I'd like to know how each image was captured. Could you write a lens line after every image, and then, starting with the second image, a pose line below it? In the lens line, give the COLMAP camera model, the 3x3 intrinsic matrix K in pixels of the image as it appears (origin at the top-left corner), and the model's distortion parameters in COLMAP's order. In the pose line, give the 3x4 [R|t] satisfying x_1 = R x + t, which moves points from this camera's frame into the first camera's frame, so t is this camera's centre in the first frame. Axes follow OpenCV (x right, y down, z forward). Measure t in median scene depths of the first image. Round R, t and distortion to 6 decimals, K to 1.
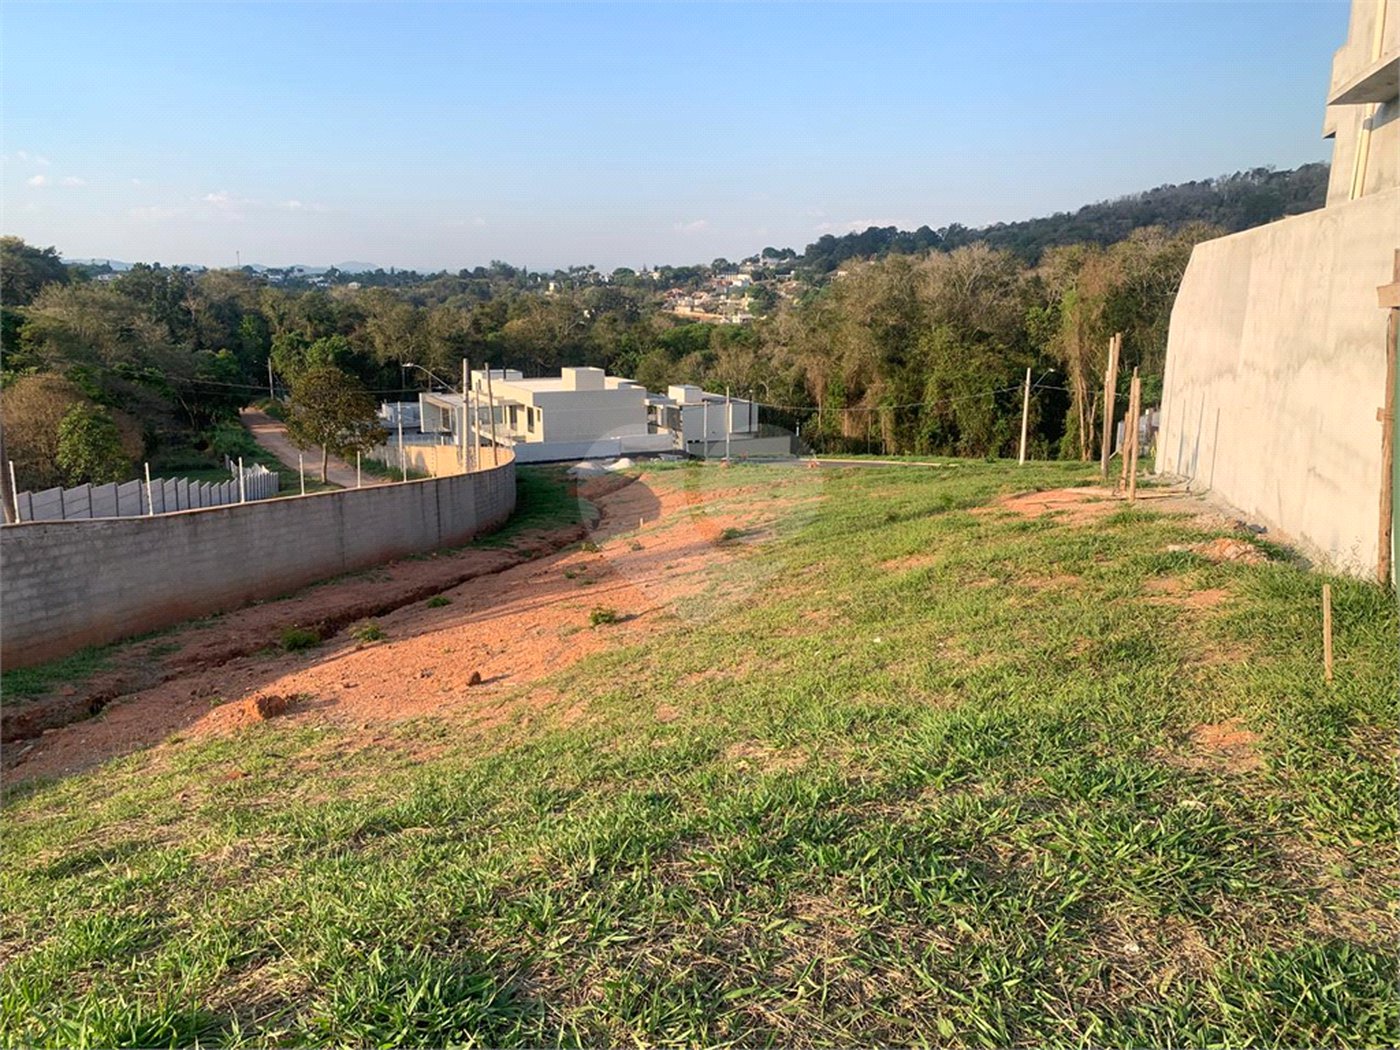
lens RADIAL K [[1070.7, 0, 694.3], [0, 1070.7, 541.5], [0, 0, 1]] dist [0.058867, -0.076275]
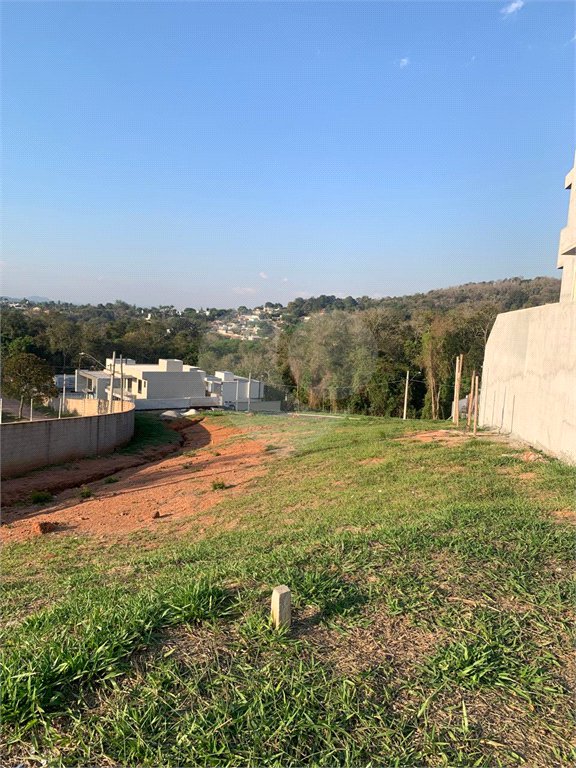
lens RADIAL K [[587.4, 0, 287.3], [0, 587.4, 385.3], [0, 0, 1]] dist [0.058867, -0.076275]
pose [[0.993408, 0.042223, 0.106575, -0.011969], [-0.028592, 0.991575, -0.126336, 0.003221], [-0.111011, 0.122456, 0.986246, -0.011610]]
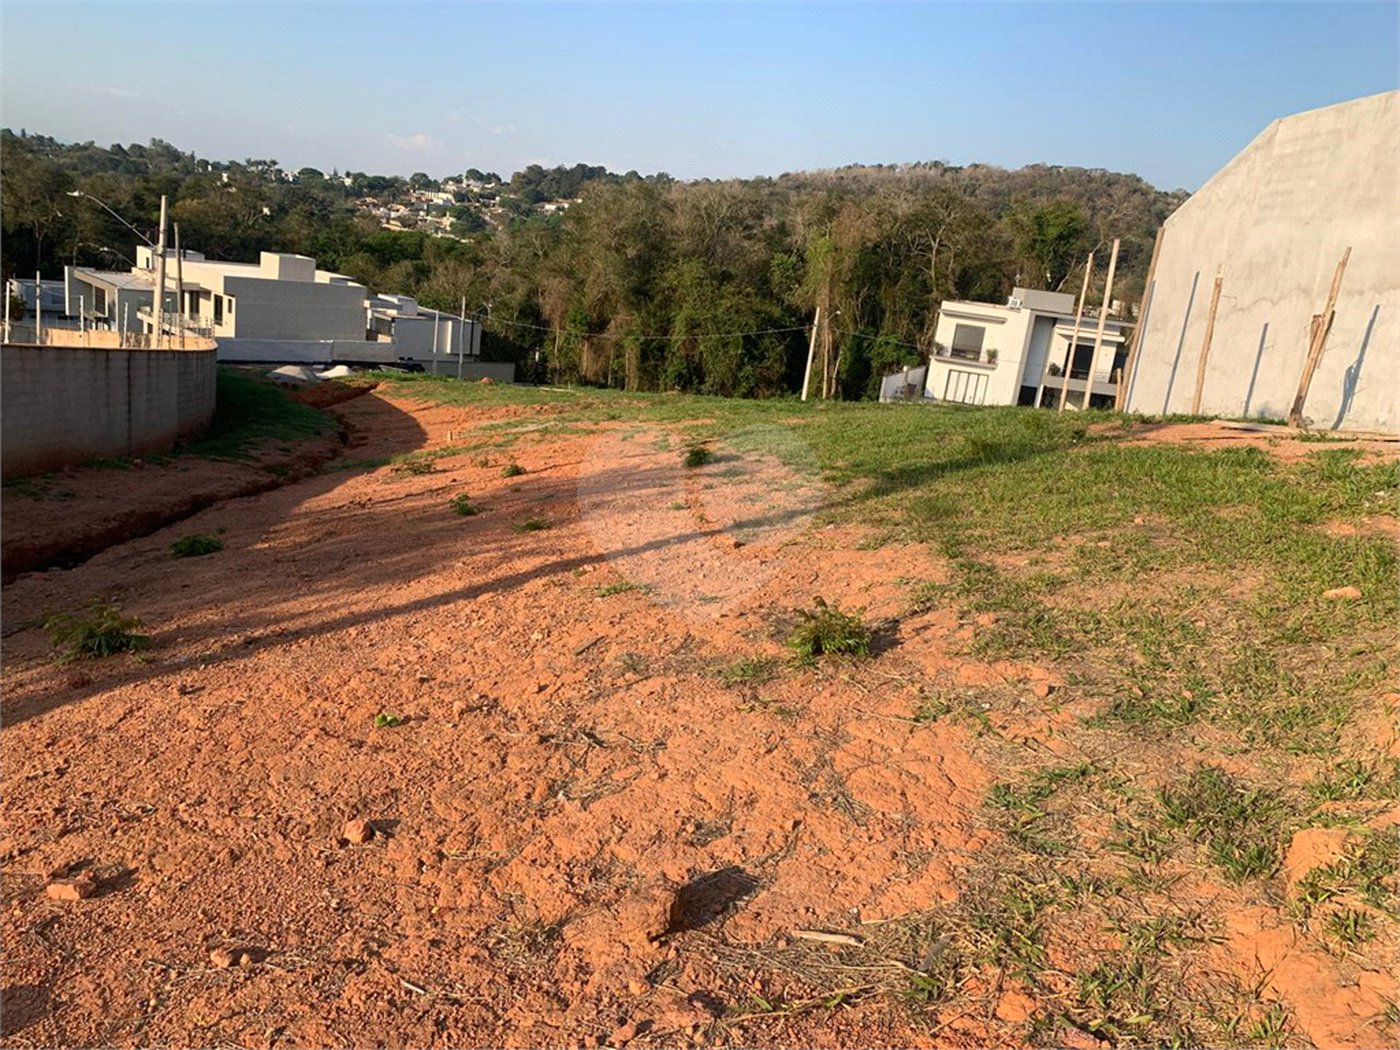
lens RADIAL K [[1070.7, 0, 685.2], [0, 1070.7, 527.3], [0, 0, 1]] dist [0.058867, -0.076275]
pose [[0.958155, 0.049754, 0.281894, -0.035427], [-0.061679, 0.997531, 0.033583, 0.003270], [-0.279527, -0.049564, 0.958858, 0.094943]]
